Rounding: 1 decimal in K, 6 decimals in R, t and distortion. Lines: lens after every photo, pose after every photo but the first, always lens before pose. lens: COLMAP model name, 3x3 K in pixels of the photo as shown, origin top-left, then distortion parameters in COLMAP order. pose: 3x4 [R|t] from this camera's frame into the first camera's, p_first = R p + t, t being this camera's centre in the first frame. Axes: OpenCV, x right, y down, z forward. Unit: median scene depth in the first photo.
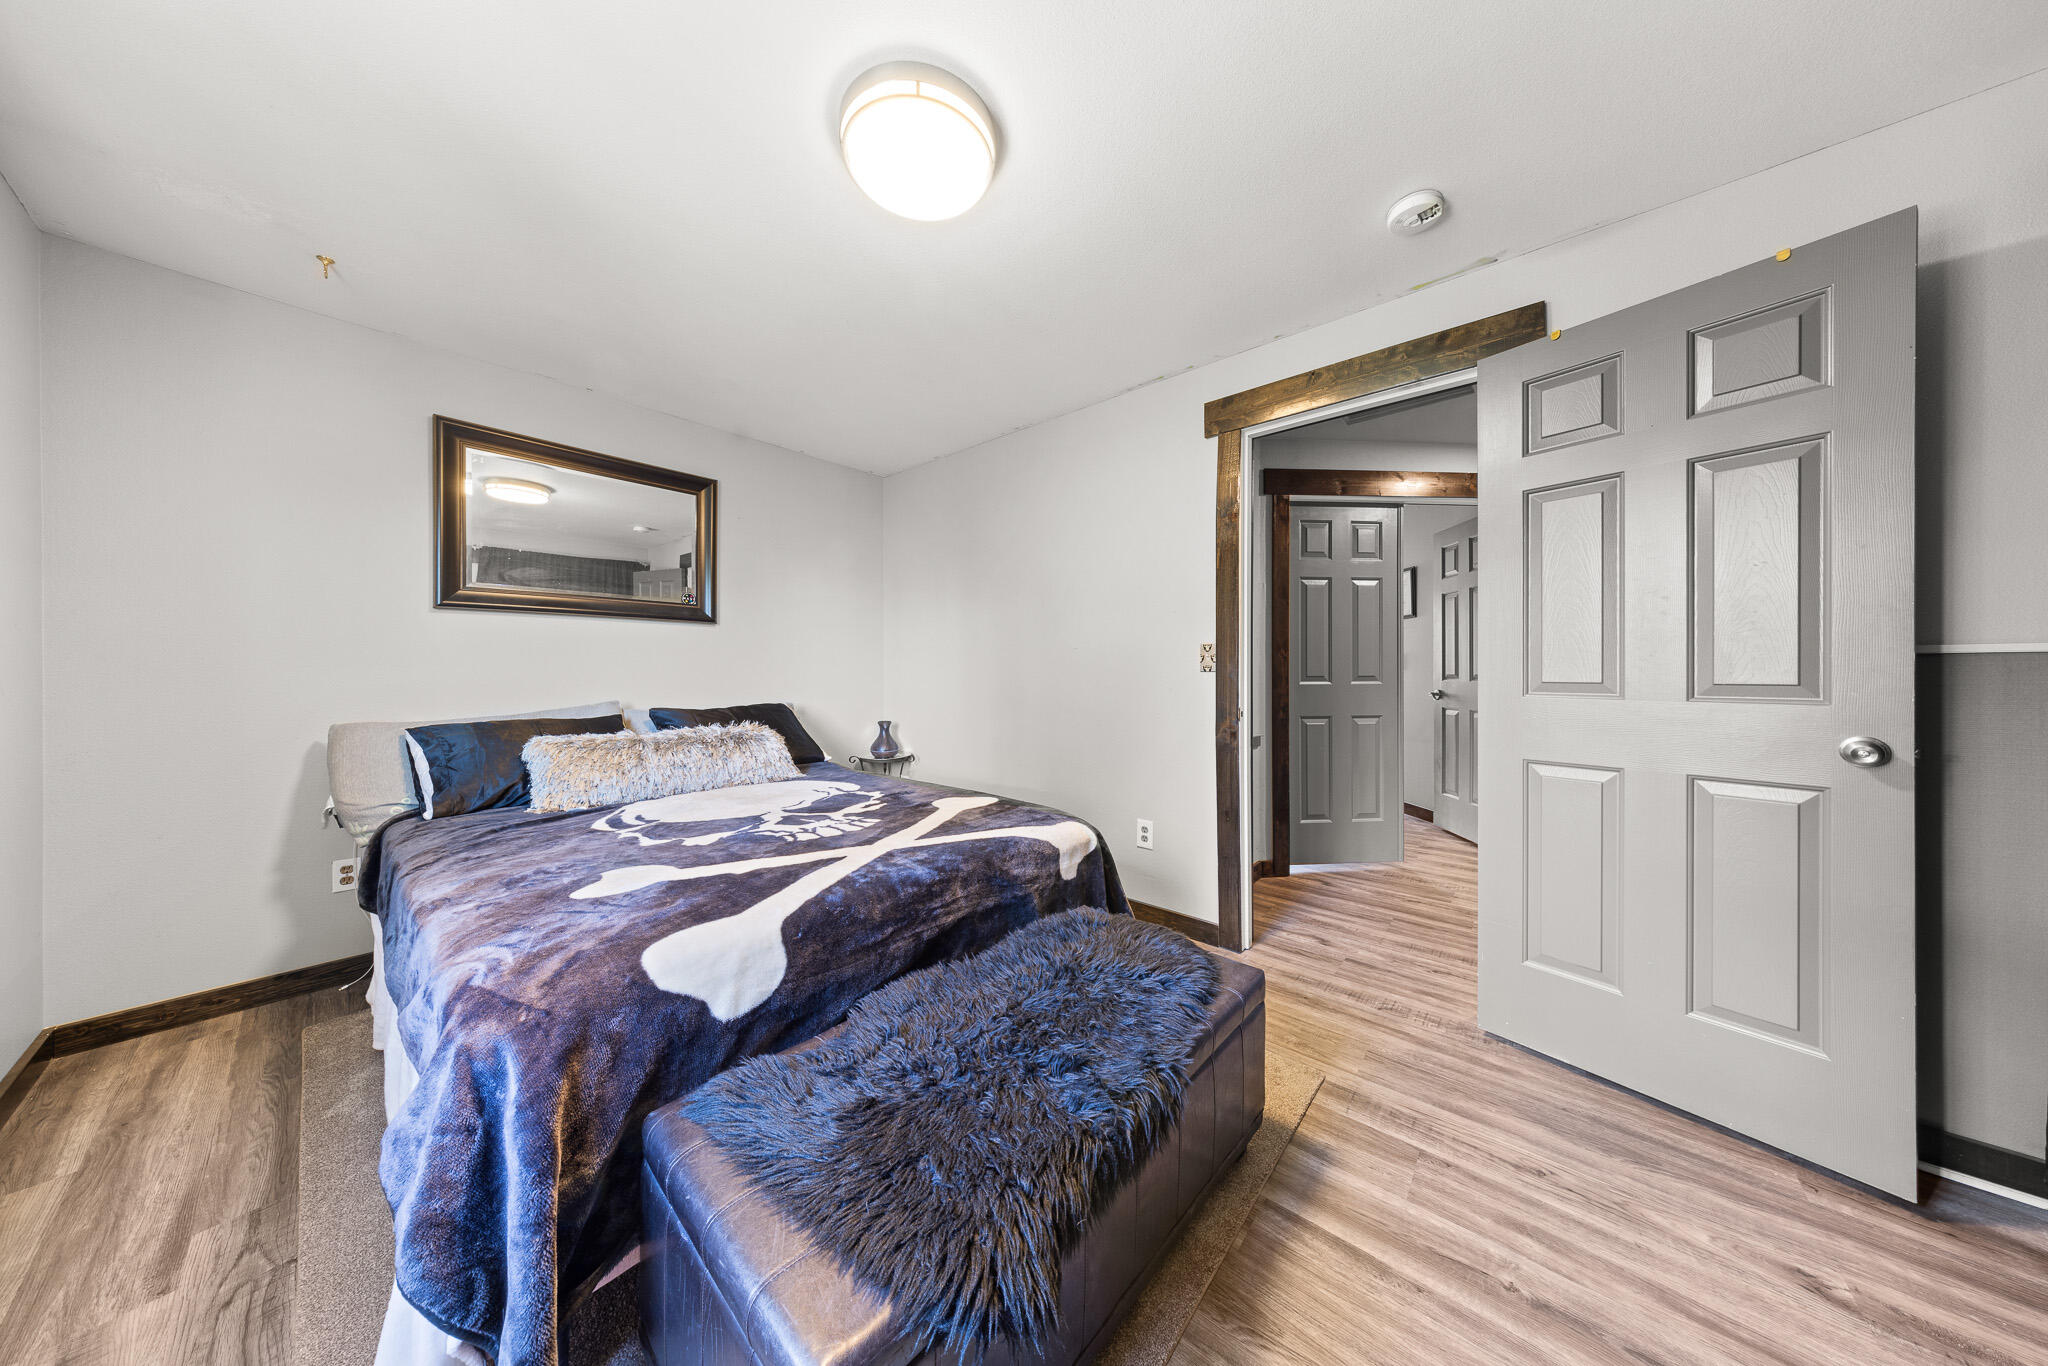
lens RADIAL K [[600.8, 0, 1024.0], [0, 600.8, 683.0], [0, 0, 1]] dist [-0.000020, 0.000000]
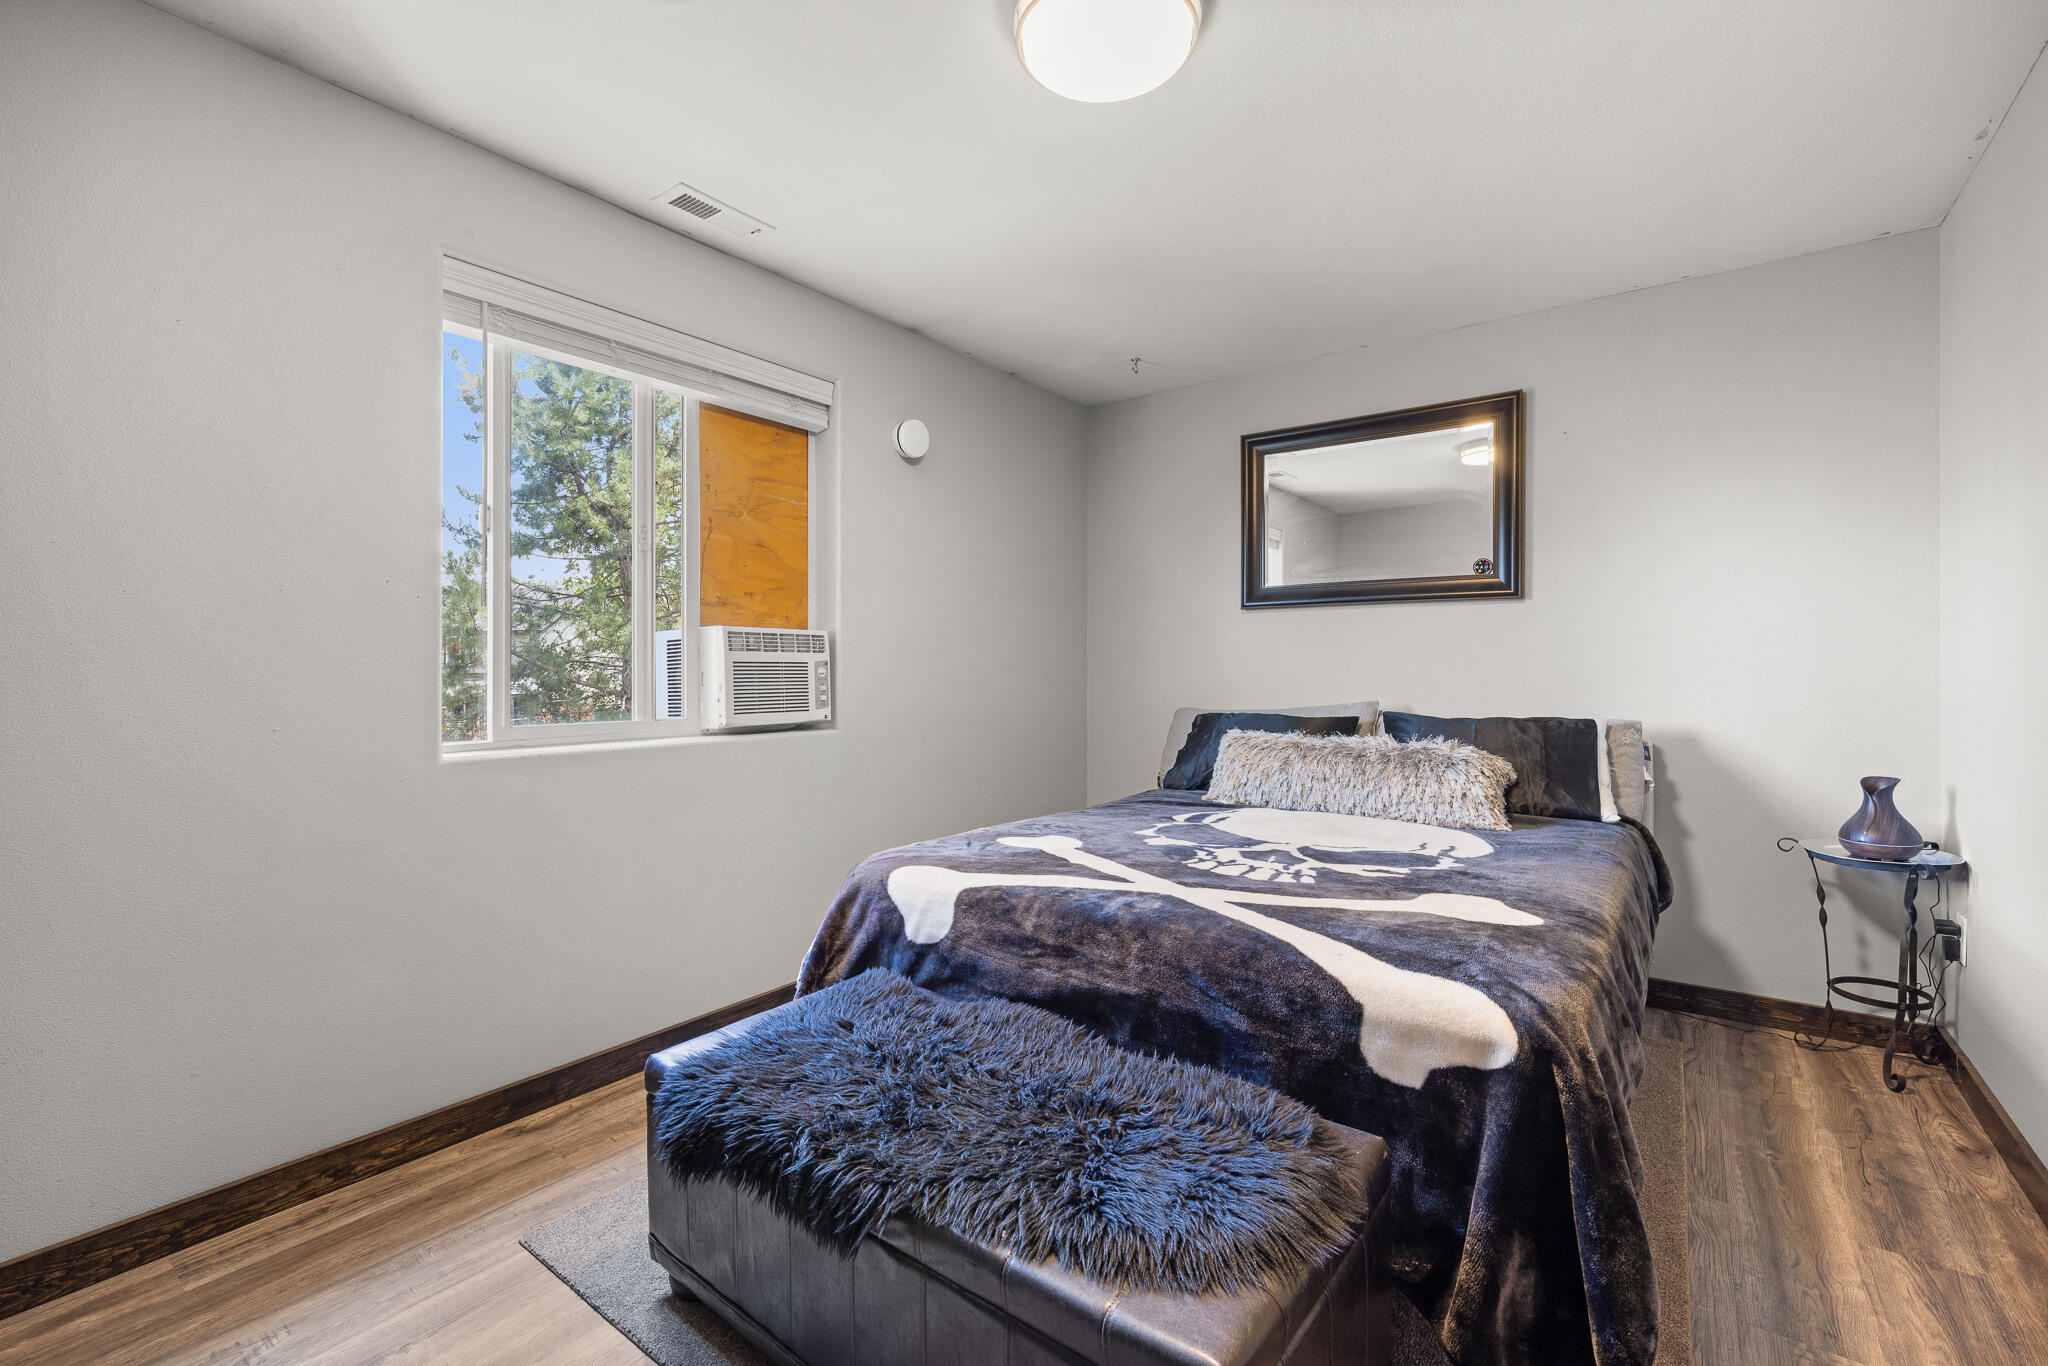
lens RADIAL K [[879.1, 0, 1024.5], [0, 879.1, 678.1], [0, 0, 1]] dist [0.001779, 0.000151]
pose [[0.063836, 0.014560, -0.997854, 0.605490], [-0.022148, 0.999668, 0.013170, -0.009783], [0.997715, 0.021260, 0.064137, 0.491832]]
